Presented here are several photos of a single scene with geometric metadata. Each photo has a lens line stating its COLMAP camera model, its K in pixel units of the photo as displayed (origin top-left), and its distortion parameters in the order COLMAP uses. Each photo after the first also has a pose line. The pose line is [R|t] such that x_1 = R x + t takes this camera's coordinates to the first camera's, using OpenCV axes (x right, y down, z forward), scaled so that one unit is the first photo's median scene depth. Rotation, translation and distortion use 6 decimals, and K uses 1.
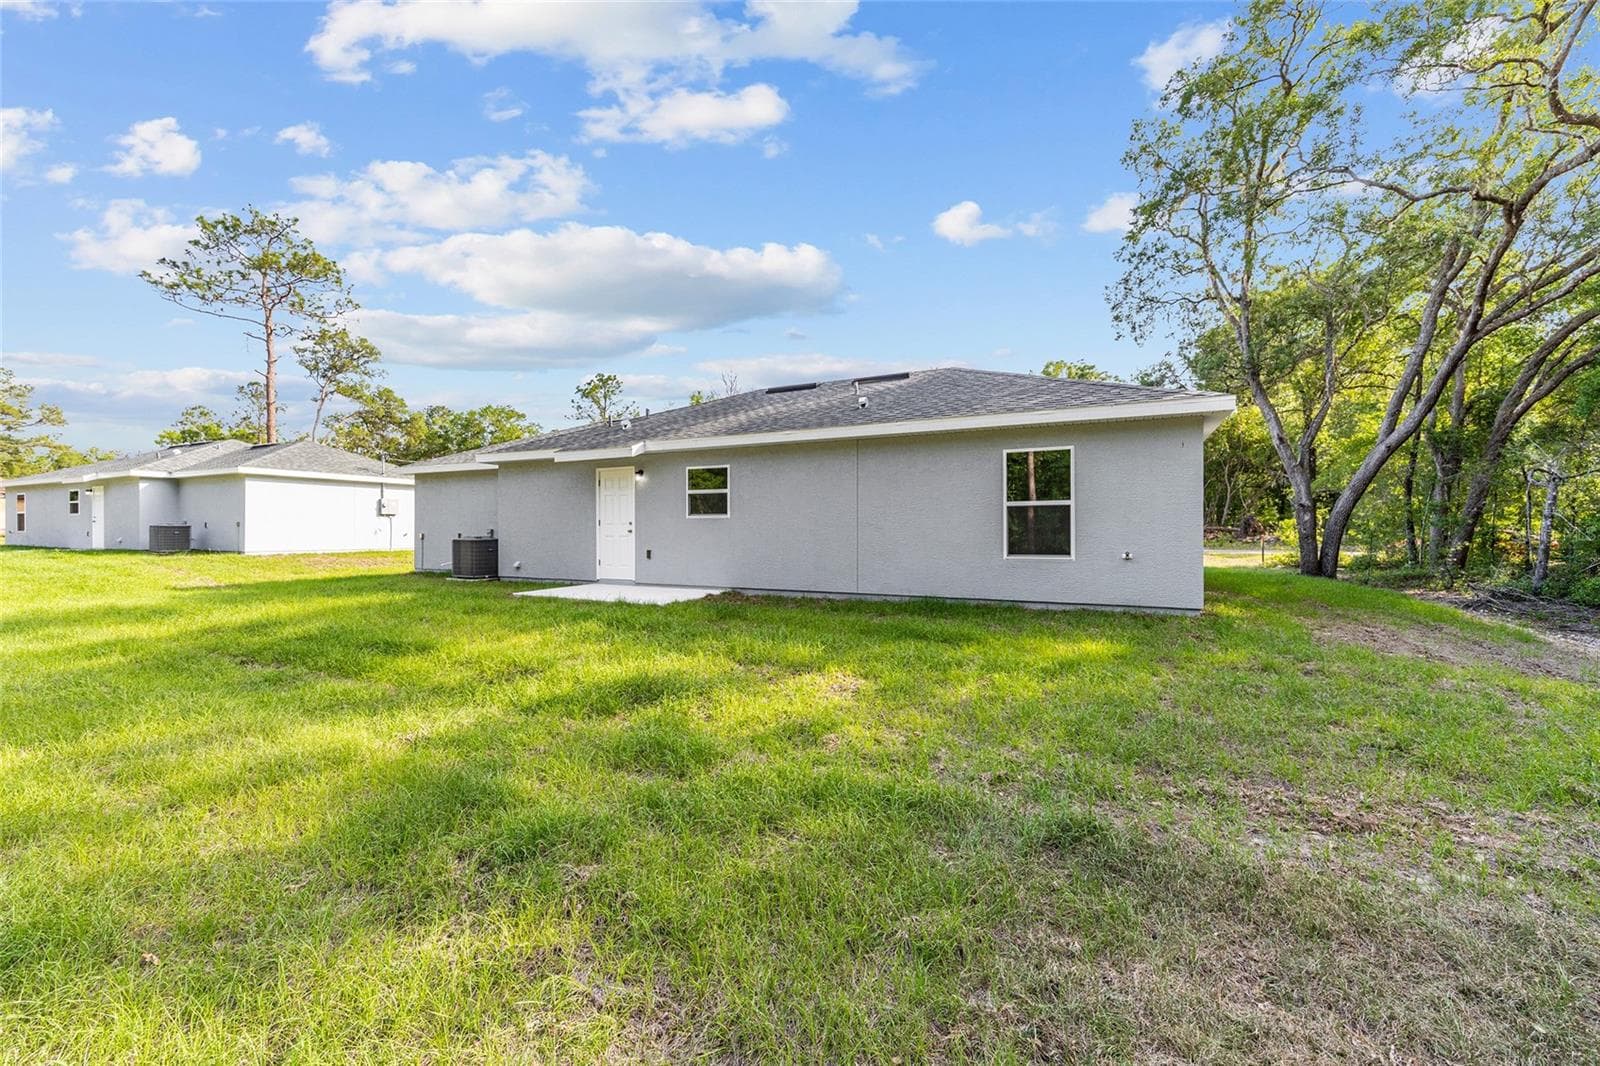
lens RADIAL K [[627.9, 0, 802.2], [0, 627.9, 545.4], [0, 0, 1]] dist [0.000209, -0.000036]
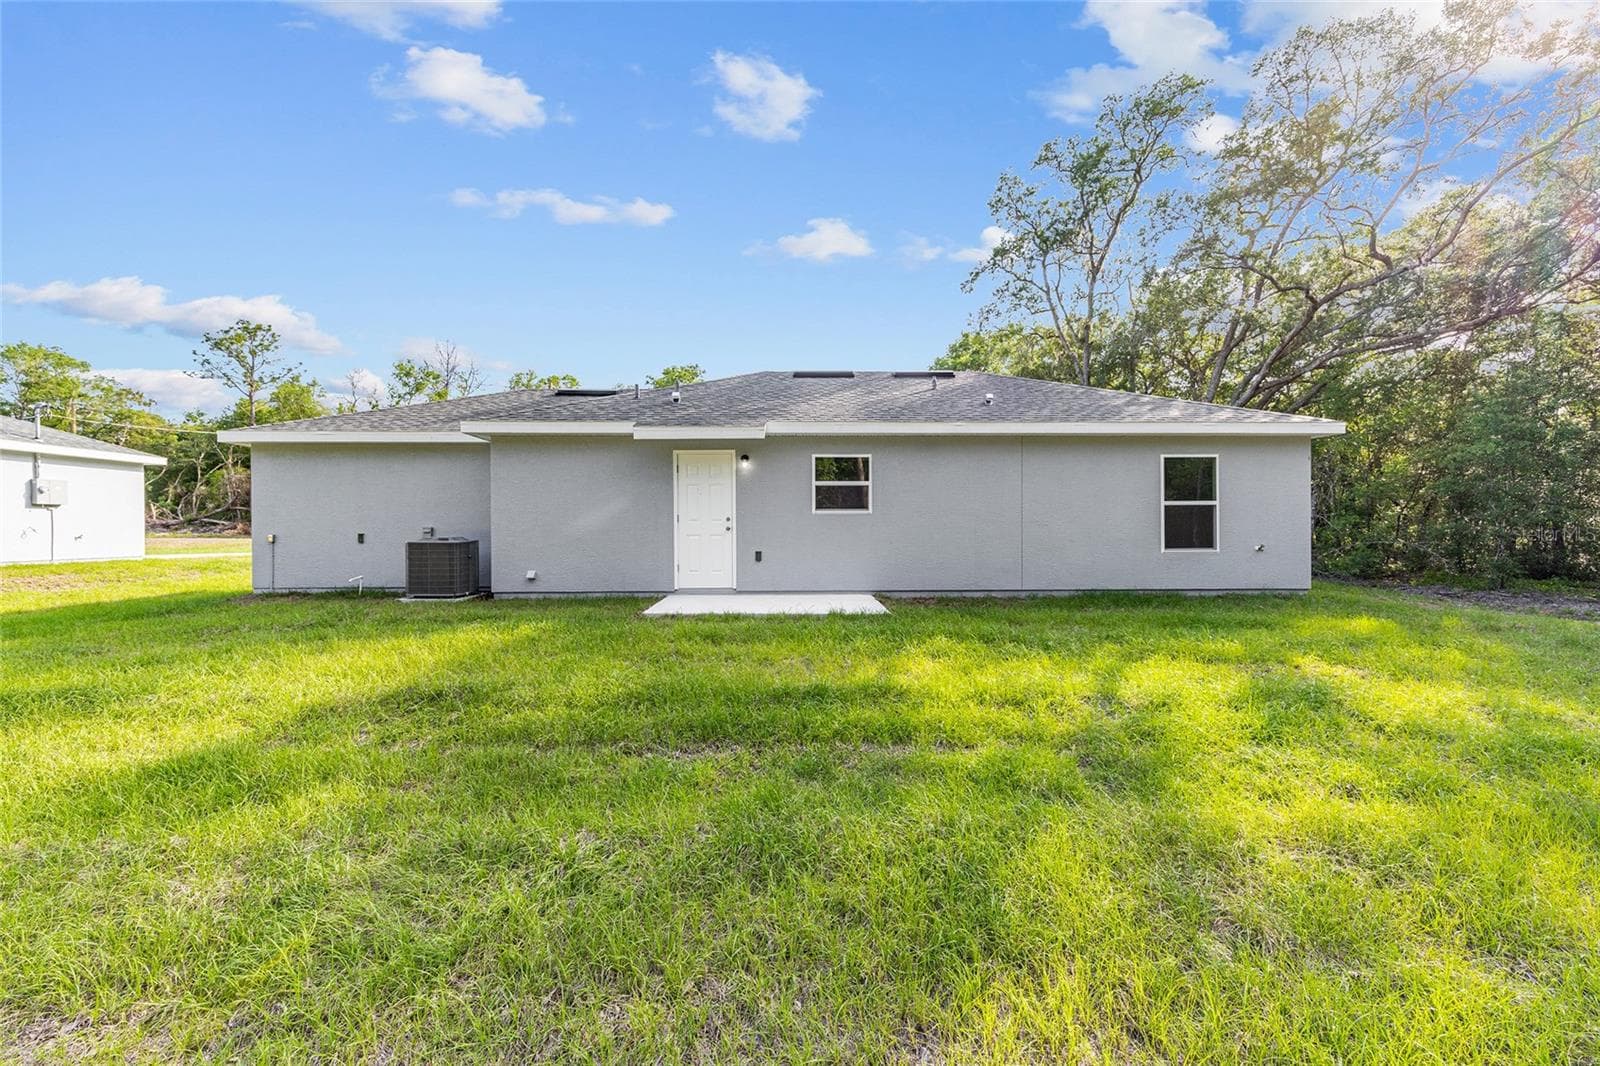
lens RADIAL K [[650.7, 0, 796.9], [0, 650.7, 533.9], [0, 0, 1]] dist [0.002762, 0.000336]
pose [[0.889289, -0.002008, 0.457342, -0.616261], [0.013111, 0.999691, -0.021105, 0.003548], [-0.457158, 0.024764, 0.889041, 0.211126]]
